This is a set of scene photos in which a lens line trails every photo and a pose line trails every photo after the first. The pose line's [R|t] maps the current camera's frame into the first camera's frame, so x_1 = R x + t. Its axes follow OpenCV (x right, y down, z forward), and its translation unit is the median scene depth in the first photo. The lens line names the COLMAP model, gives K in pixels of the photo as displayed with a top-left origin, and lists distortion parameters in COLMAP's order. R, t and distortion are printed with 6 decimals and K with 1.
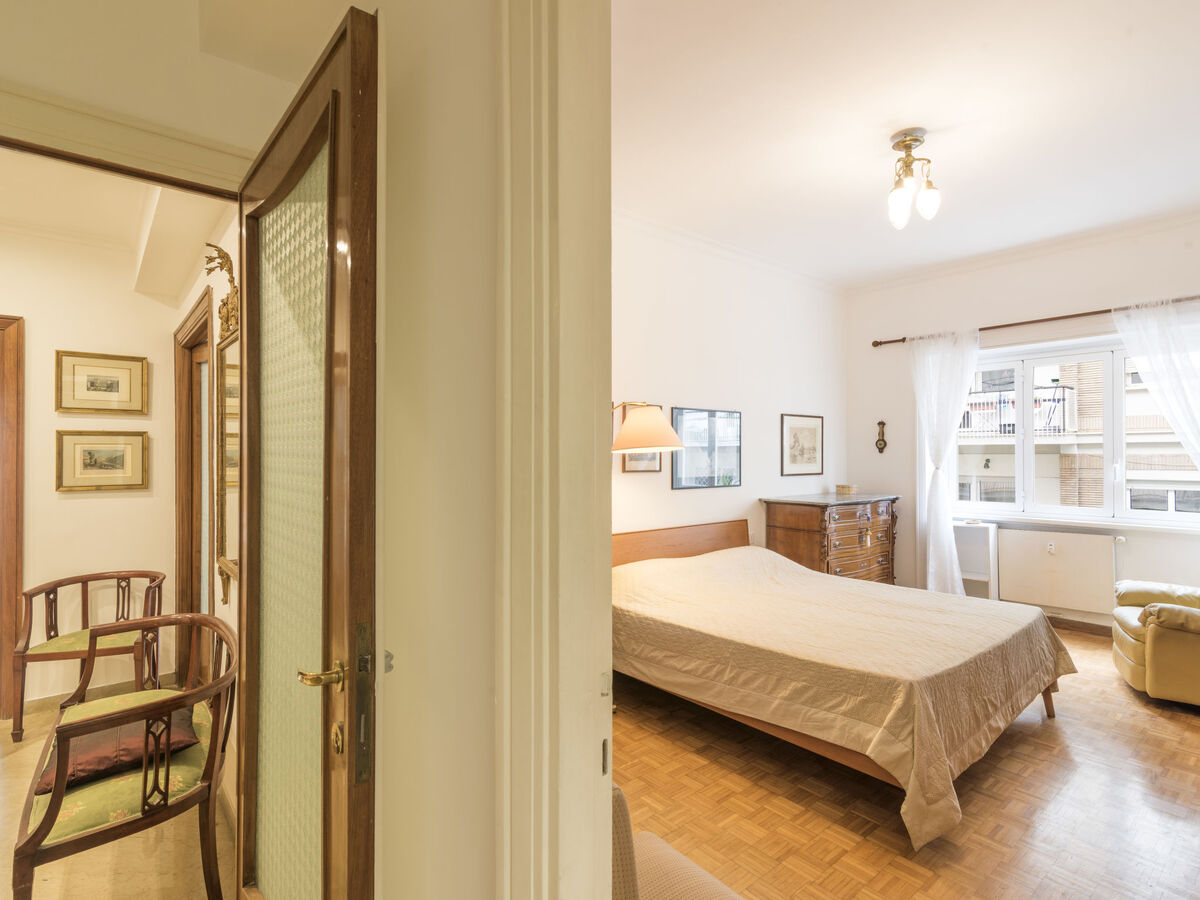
lens RADIAL K [[610.0, 0, 602.1], [0, 610.0, 451.5], [0, 0, 1]] dist [0.015735, -0.002249]
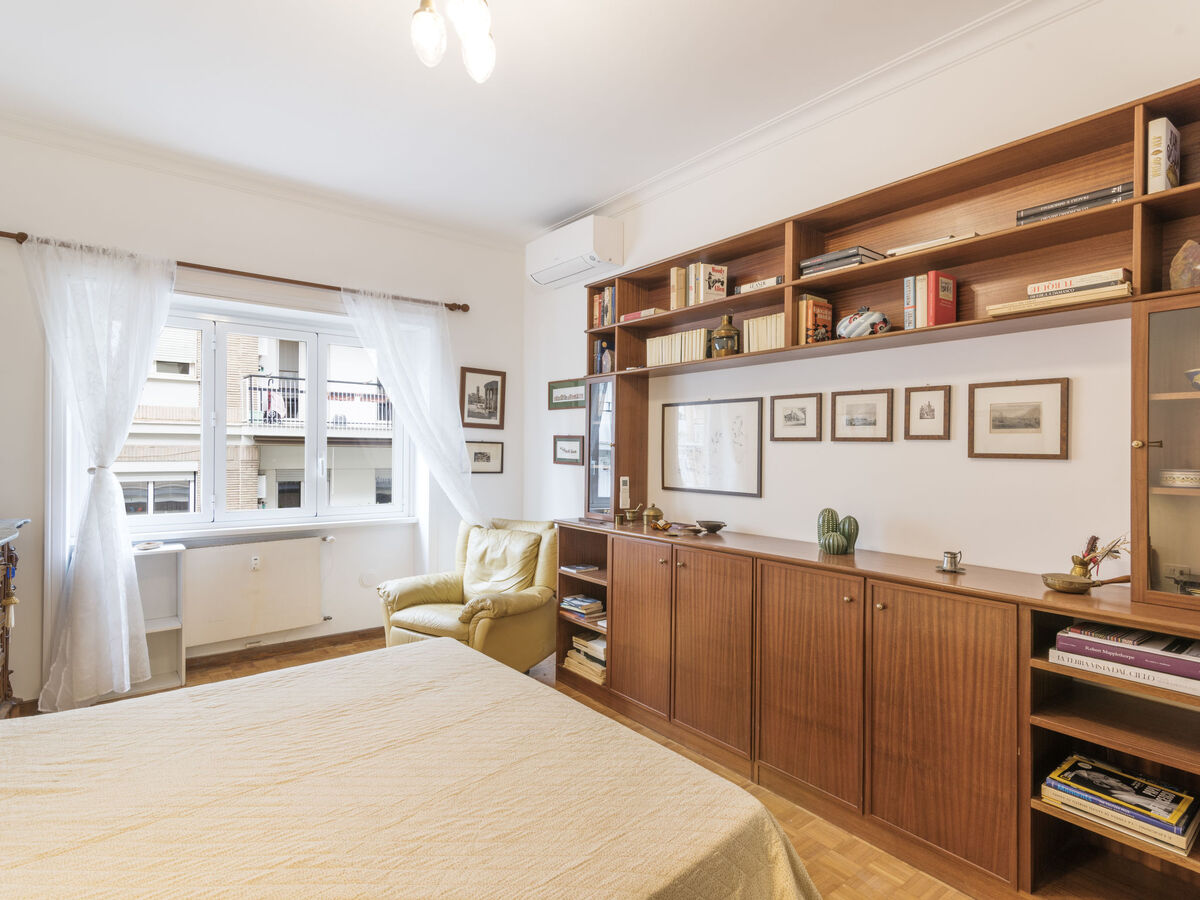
lens RADIAL K [[610.0, 0, 599.6], [0, 610.0, 454.0], [0, 0, 1]] dist [0.015735, -0.002249]
pose [[0.011047, -0.010305, 0.999886, -0.065515], [-0.013495, 0.999854, 0.010454, -0.000613], [-0.999848, -0.013609, 0.010906, 0.532229]]
